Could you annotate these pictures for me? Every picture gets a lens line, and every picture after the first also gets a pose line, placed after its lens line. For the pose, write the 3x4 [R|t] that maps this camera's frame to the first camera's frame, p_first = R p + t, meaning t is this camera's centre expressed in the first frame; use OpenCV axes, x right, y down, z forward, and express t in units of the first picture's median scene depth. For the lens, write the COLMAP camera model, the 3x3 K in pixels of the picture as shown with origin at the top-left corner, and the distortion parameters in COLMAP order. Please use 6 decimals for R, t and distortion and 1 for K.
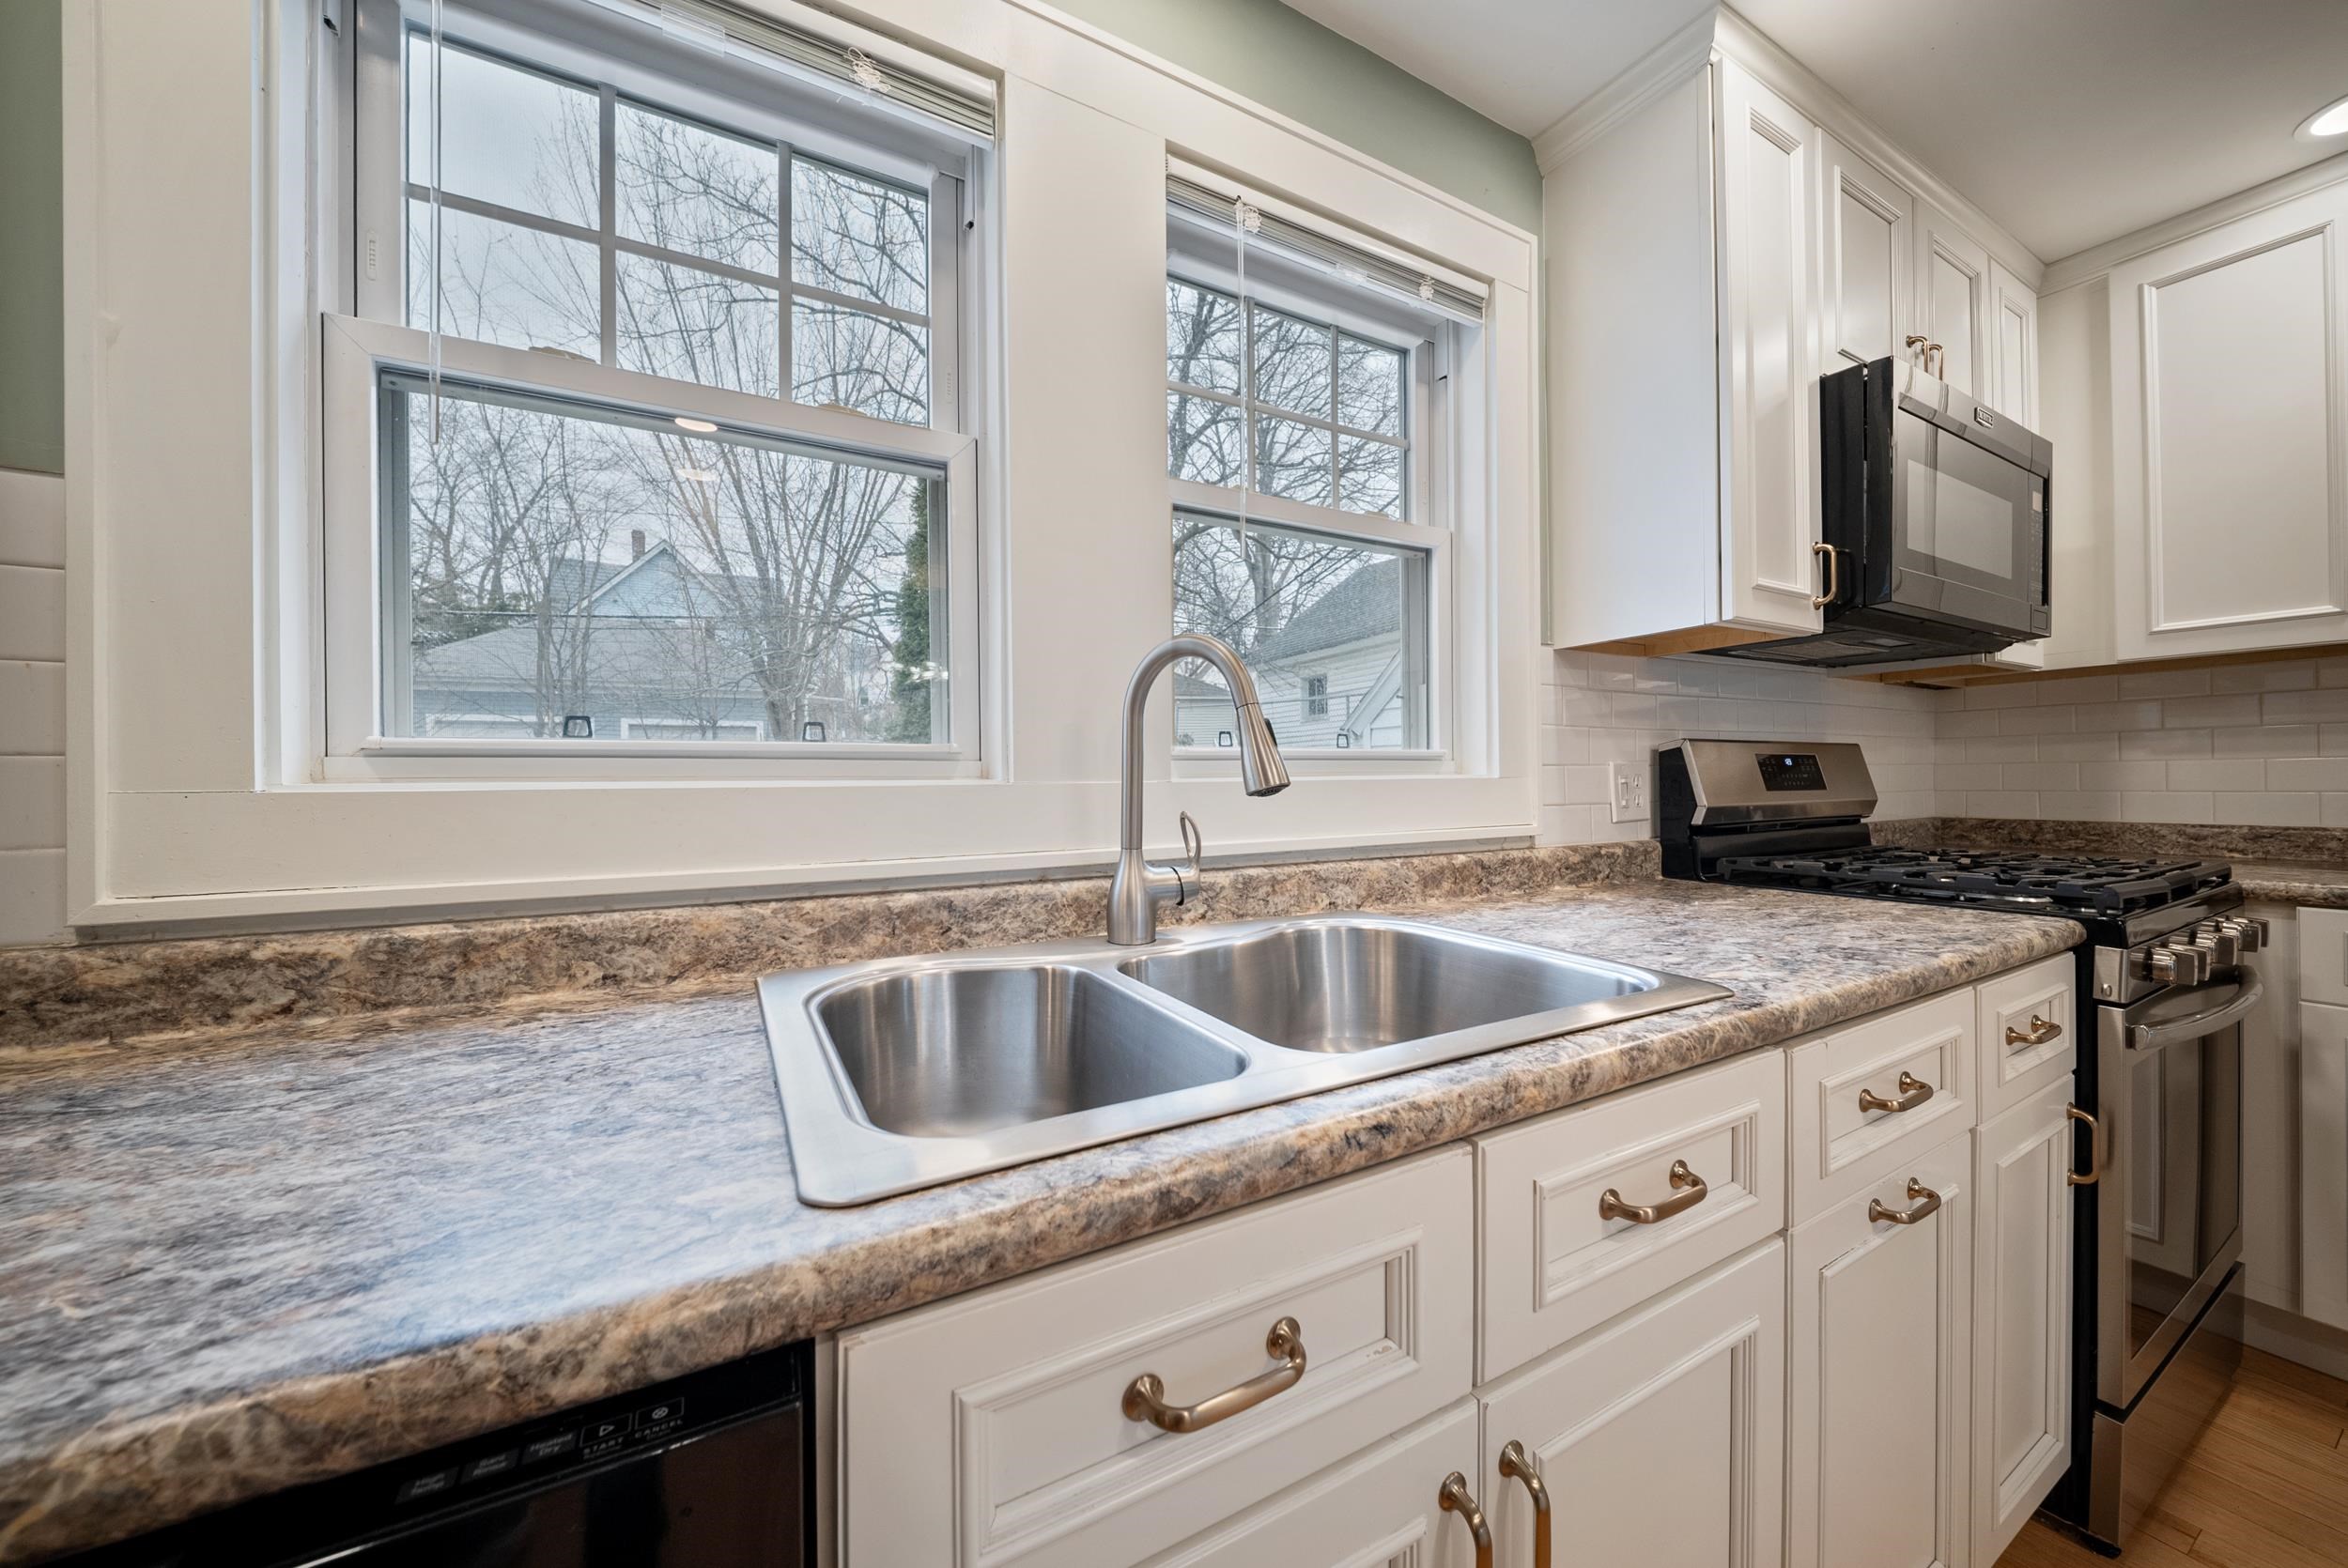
lens RADIAL K [[823.0, 0, 1178.6], [0, 823.0, 780.0], [0, 0, 1]] dist [0.012576, -0.007724]
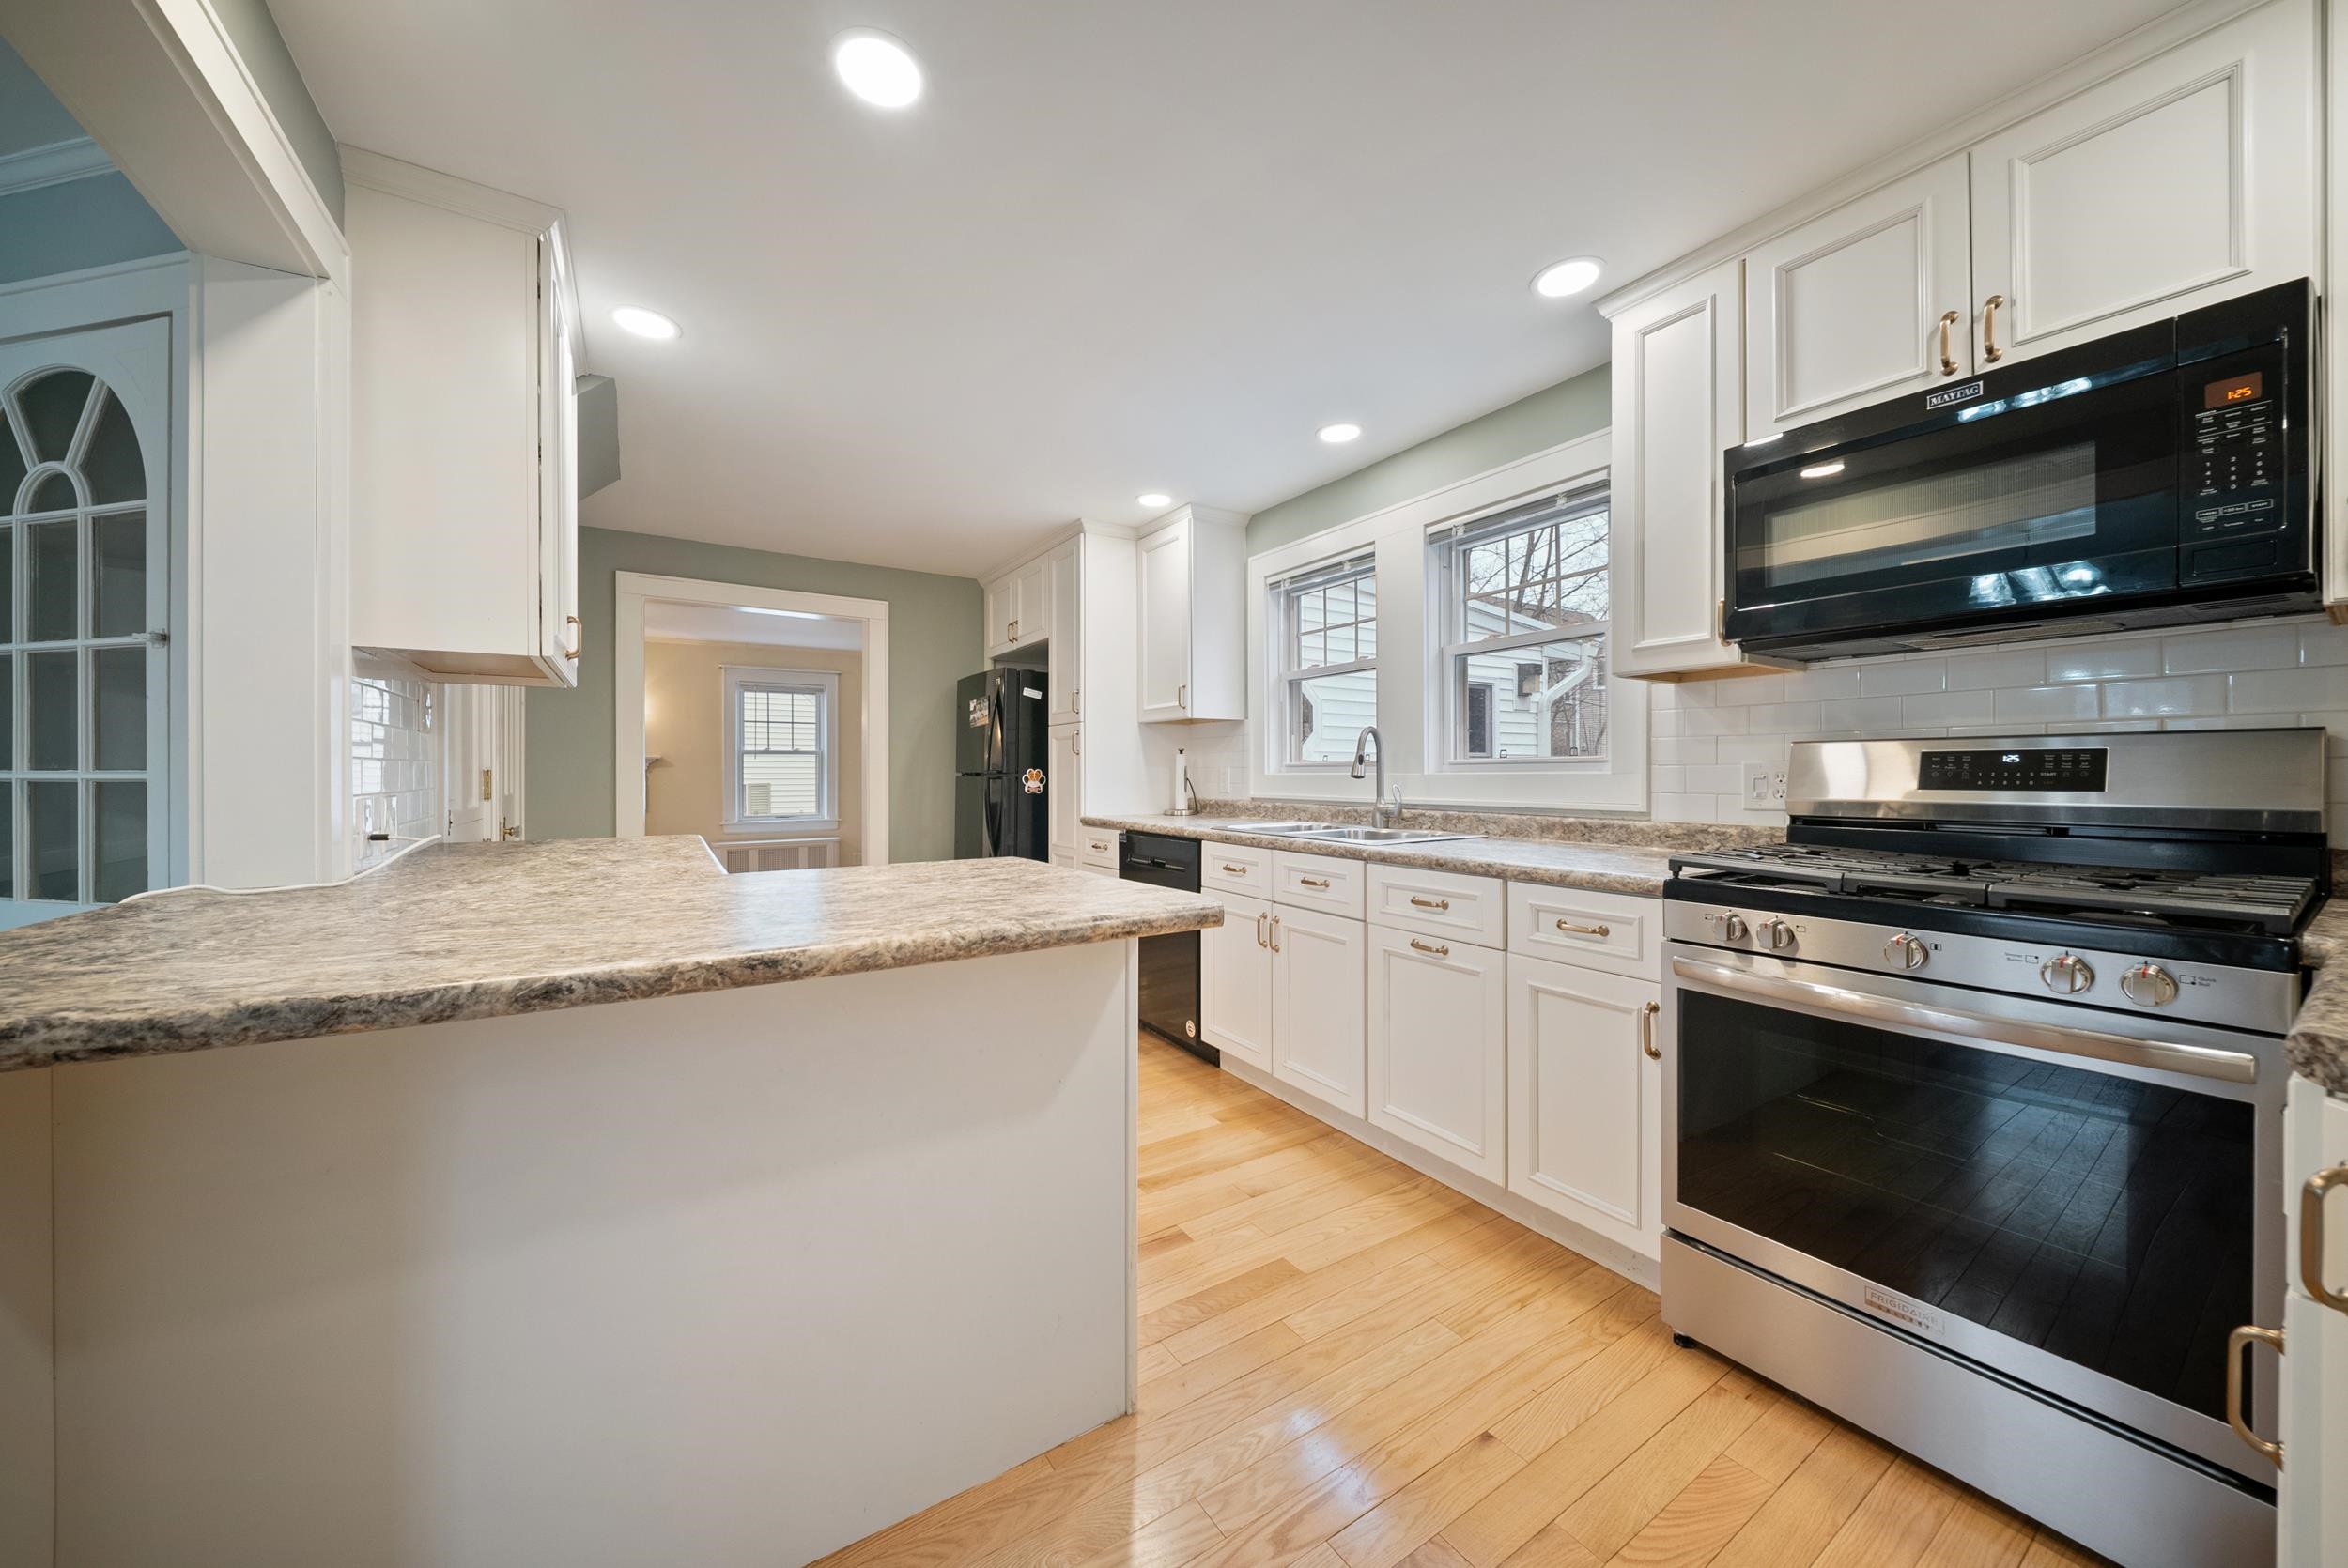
lens RADIAL K [[823.0, 0, 1178.6], [0, 823.0, 780.0], [0, 0, 1]] dist [0.012576, -0.007724]
pose [[0.055178, 0.014438, -0.998372, 2.009280], [-0.001166, 0.999896, 0.014395, -0.013106], [0.998476, 0.000370, 0.055189, 0.081421]]
